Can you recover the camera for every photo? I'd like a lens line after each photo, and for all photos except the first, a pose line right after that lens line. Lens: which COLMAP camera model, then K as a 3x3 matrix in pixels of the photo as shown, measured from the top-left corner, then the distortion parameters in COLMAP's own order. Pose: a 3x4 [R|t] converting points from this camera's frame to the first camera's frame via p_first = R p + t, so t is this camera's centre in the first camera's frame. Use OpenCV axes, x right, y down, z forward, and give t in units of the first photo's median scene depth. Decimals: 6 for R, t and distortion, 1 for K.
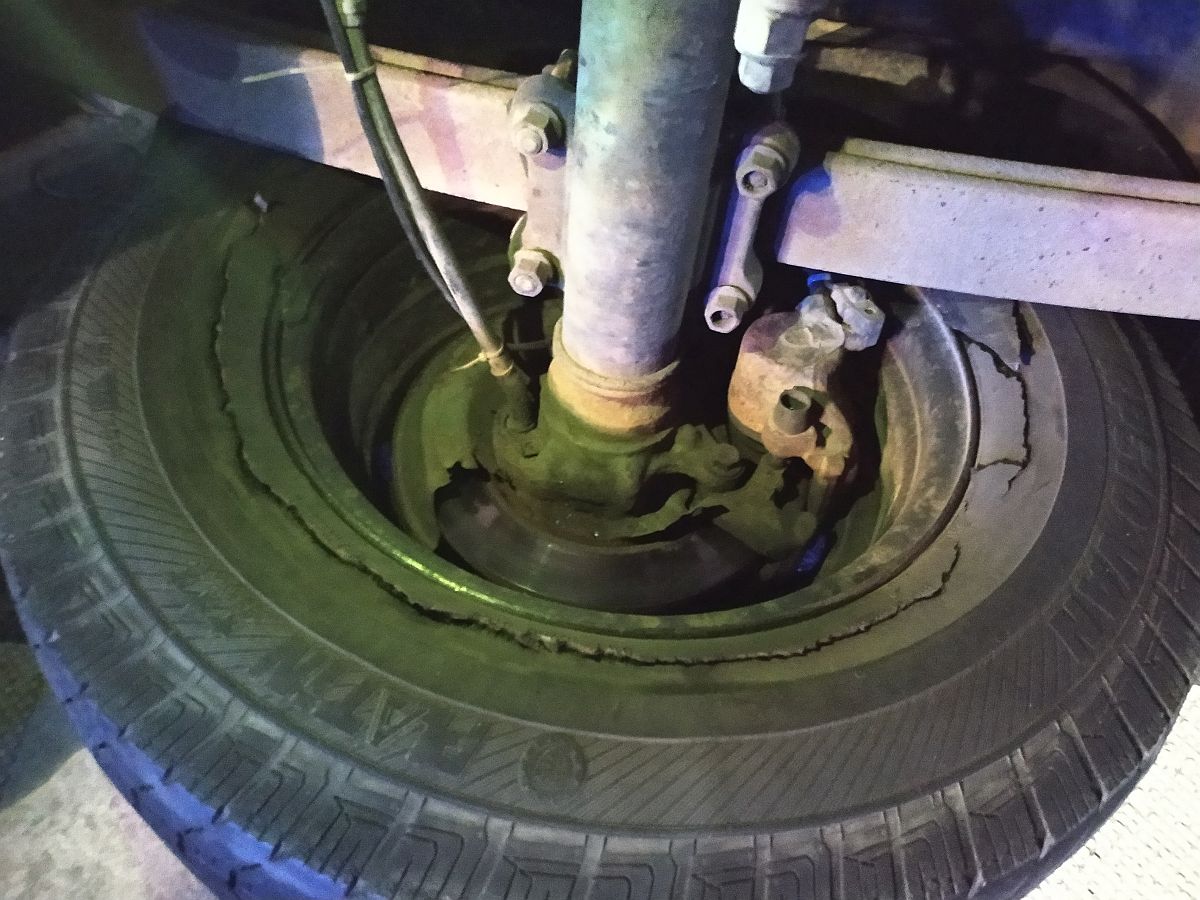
lens RADIAL K [[879.8, 0, 602.7], [0, 879.8, 454.6], [0, 0, 1]] dist [0.002285, -0.010871]
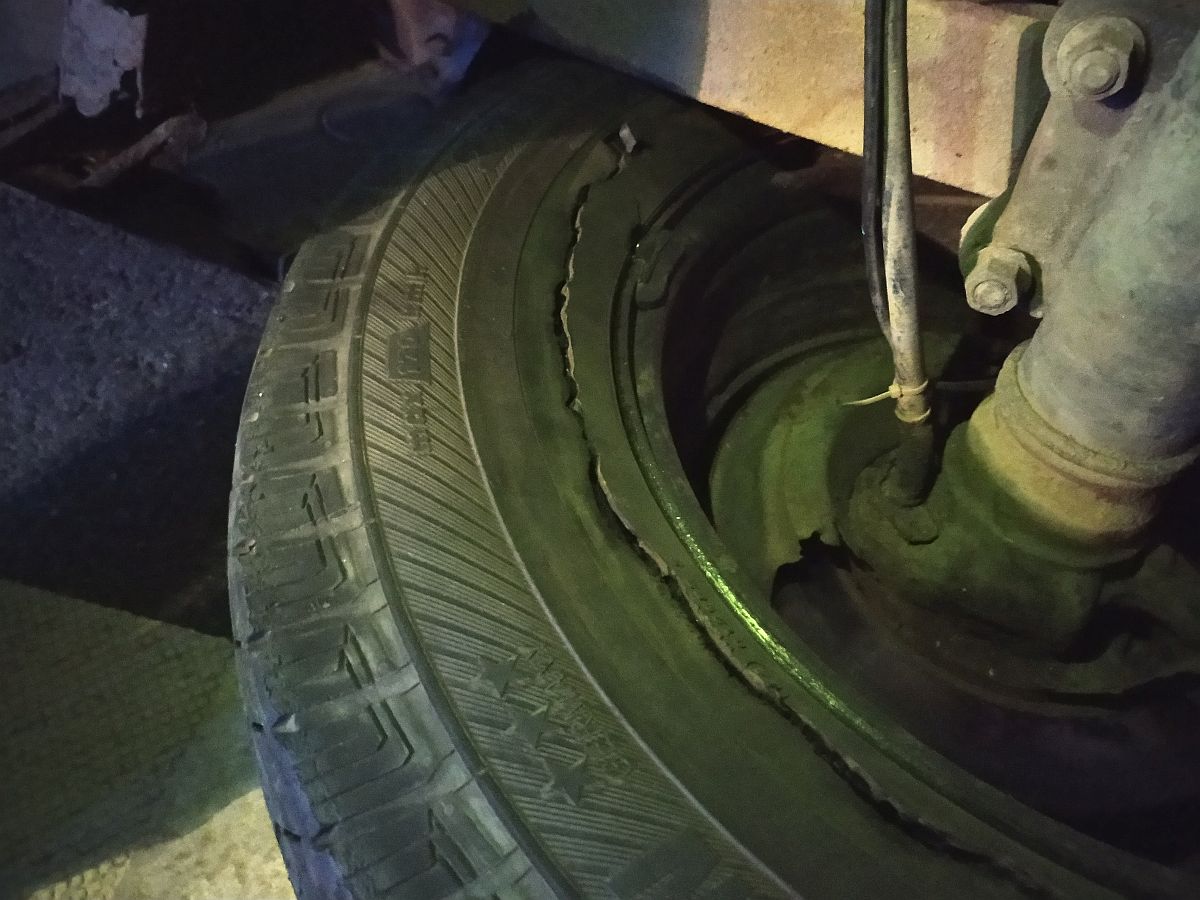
lens RADIAL K [[879.8, 0, 602.7], [0, 879.8, 454.6], [0, 0, 1]] dist [0.002285, -0.010871]
pose [[0.969411, 0.170788, -0.176279, -0.296126], [-0.180055, 0.982927, -0.037866, 0.006182], [0.166803, 0.068448, 0.983612, 0.370702]]
